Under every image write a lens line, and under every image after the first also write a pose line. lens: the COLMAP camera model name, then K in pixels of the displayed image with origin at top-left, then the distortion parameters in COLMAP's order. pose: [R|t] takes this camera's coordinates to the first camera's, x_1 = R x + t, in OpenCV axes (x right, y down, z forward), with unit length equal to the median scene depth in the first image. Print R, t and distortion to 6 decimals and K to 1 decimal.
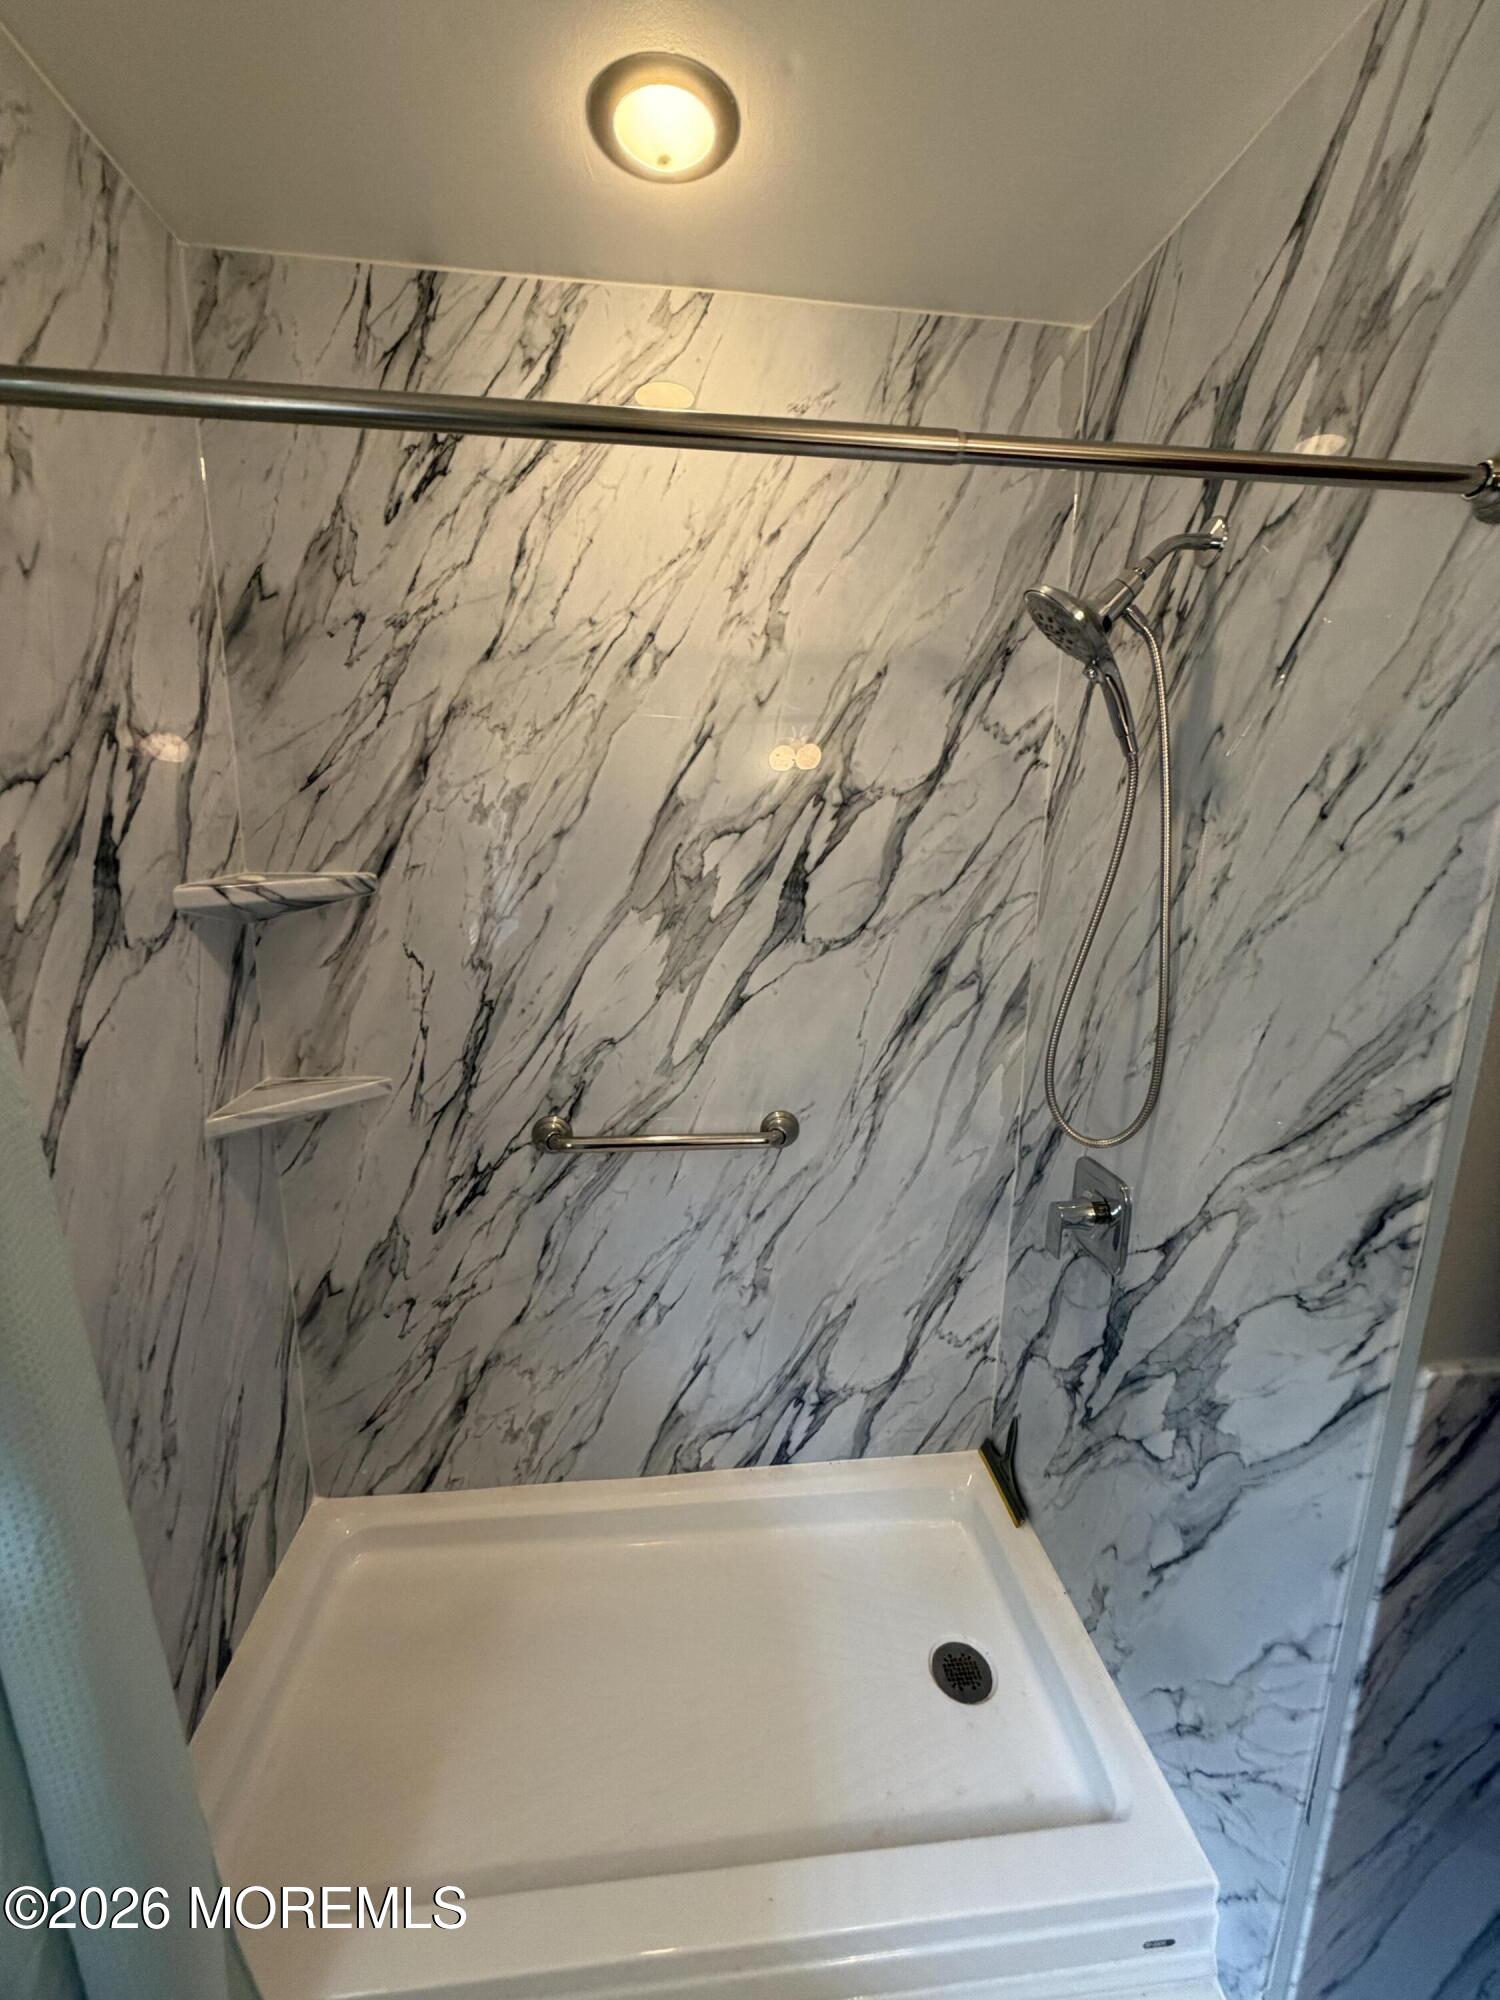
lens RADIAL K [[795.4, 0, 746.8], [0, 795.4, 993.8], [0, 0, 1]] dist [-0.000591, -0.000137]
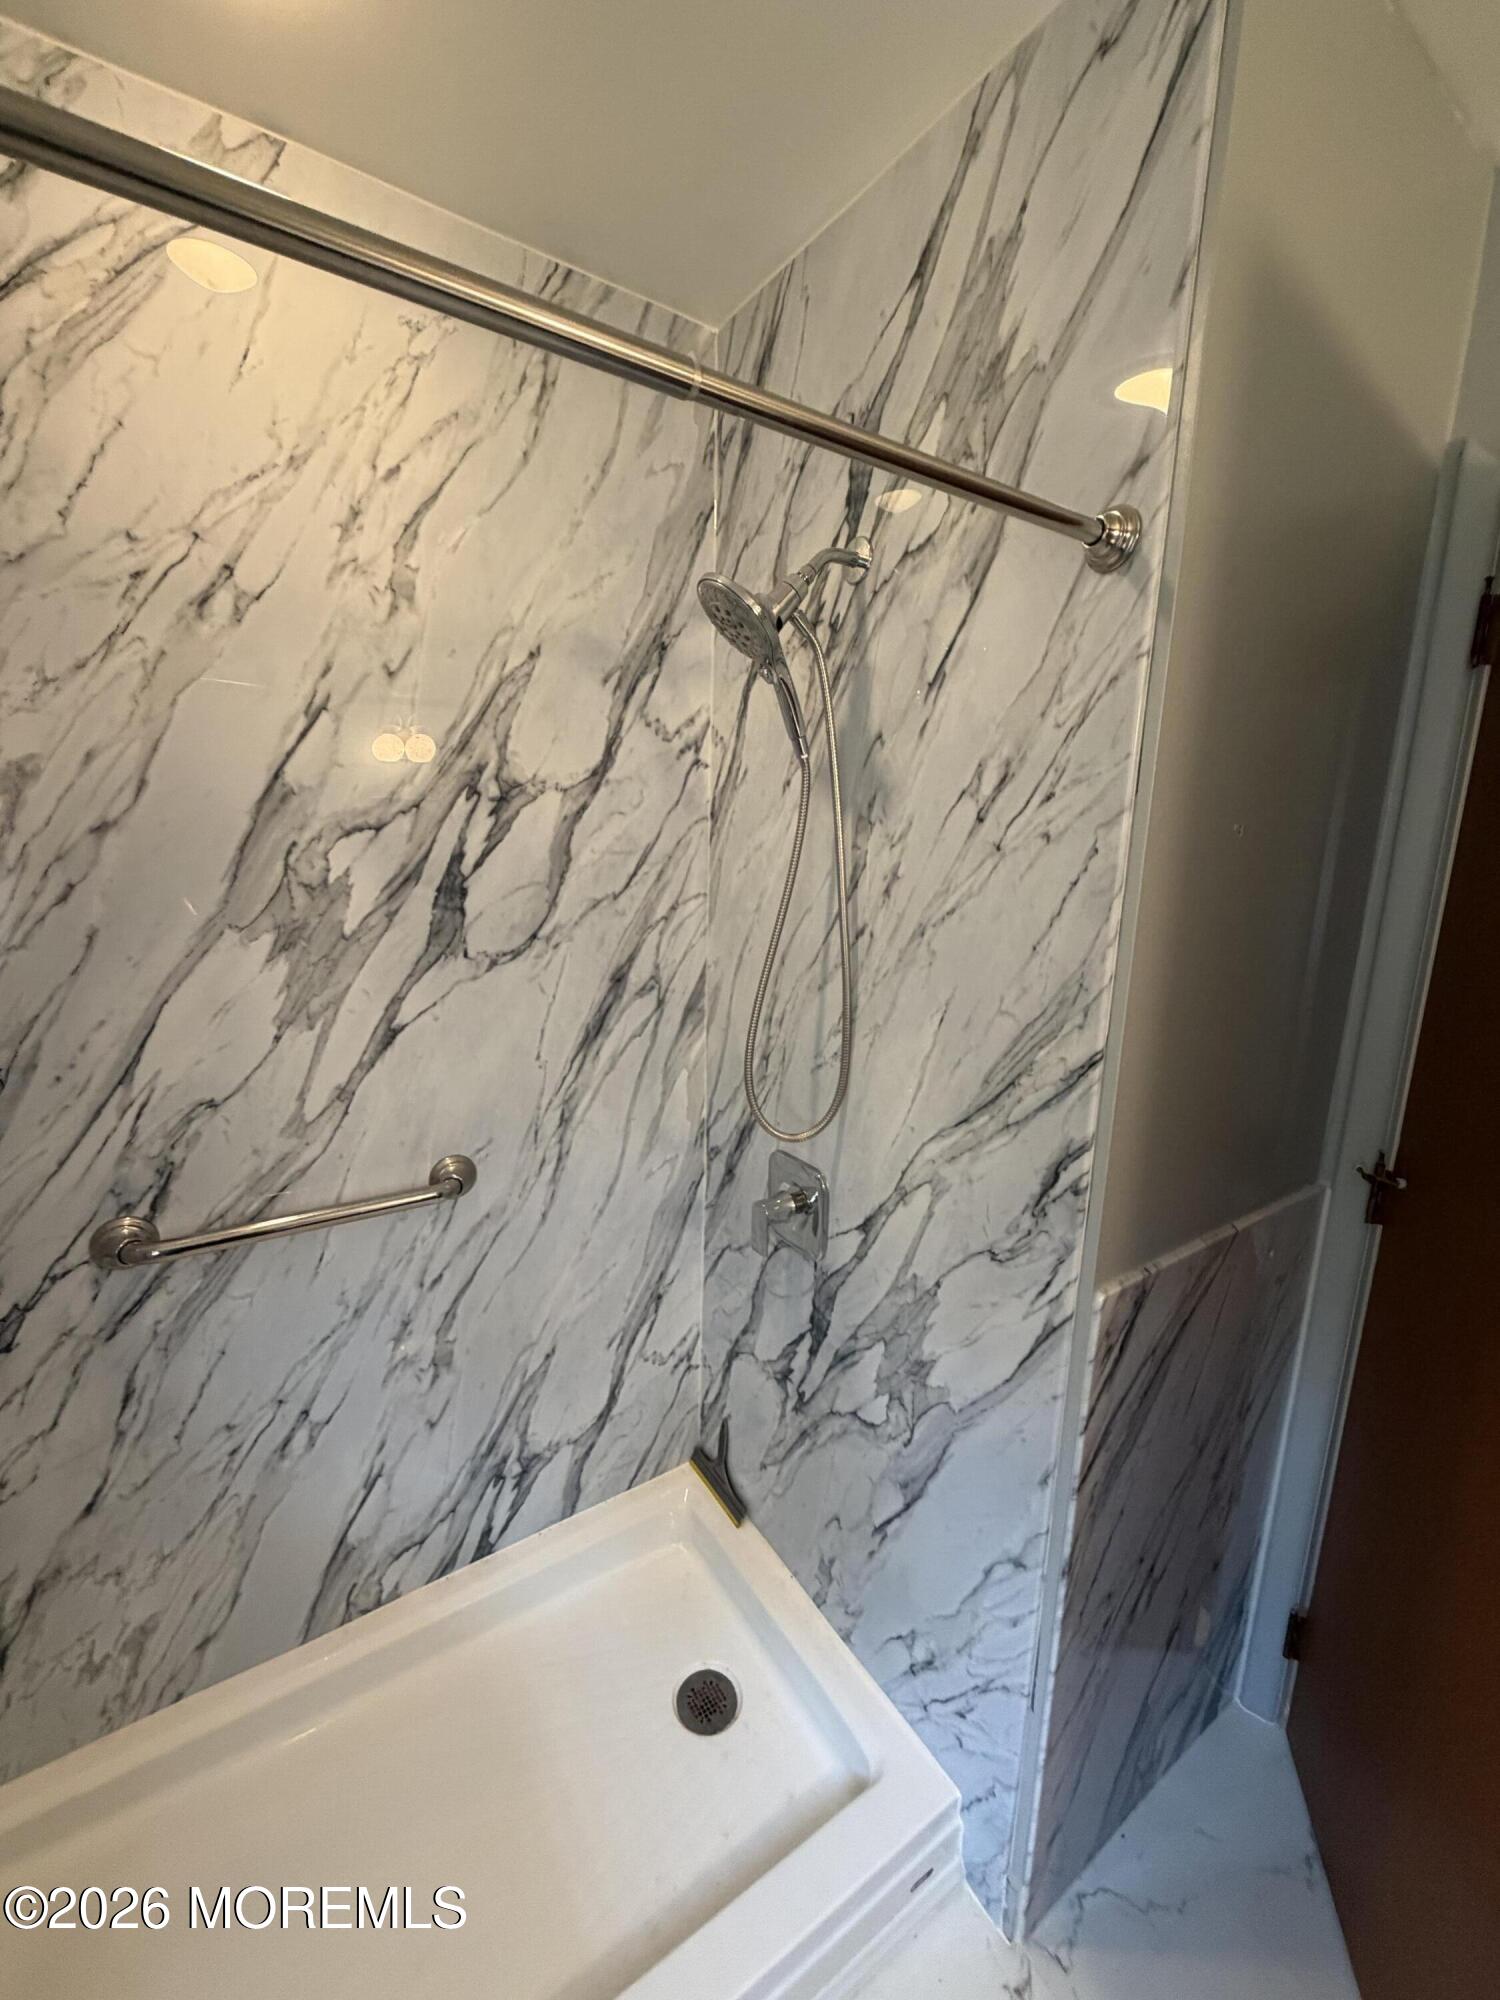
lens RADIAL K [[795.4, 0, 746.8], [0, 795.4, 993.8], [0, 0, 1]] dist [-0.000591, -0.000137]
pose [[0.887479, -0.080471, 0.453769, -0.056319], [0.081328, 0.996531, 0.017663, -0.016930], [-0.453616, 0.021228, 0.890944, 0.100770]]
